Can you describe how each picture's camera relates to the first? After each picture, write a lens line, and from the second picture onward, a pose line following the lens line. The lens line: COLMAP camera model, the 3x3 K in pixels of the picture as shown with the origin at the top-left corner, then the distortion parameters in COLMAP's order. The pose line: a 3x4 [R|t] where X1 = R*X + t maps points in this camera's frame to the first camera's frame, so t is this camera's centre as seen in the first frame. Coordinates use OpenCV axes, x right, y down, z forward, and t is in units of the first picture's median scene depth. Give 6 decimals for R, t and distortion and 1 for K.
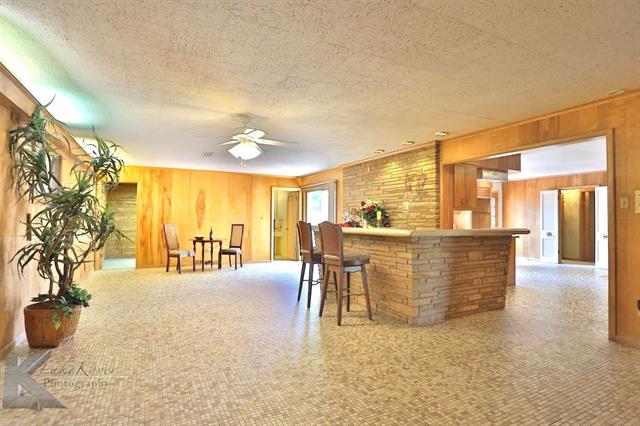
lens RADIAL K [[327.9, 0, 319.7], [0, 327.9, 214.4], [0, 0, 1]] dist [-0.002873, 0.000043]
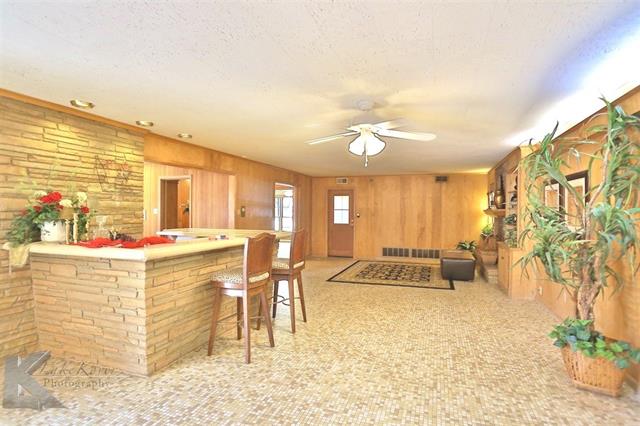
lens RADIAL K [[327.9, 0, 319.4], [0, 327.9, 213.0], [0, 0, 1]] dist [-0.002873, 0.000043]
pose [[-0.673341, -0.010018, 0.739264, -0.806870], [-0.021629, 0.999747, -0.006152, -0.024611], [-0.739016, -0.020131, -0.673387, 1.756088]]
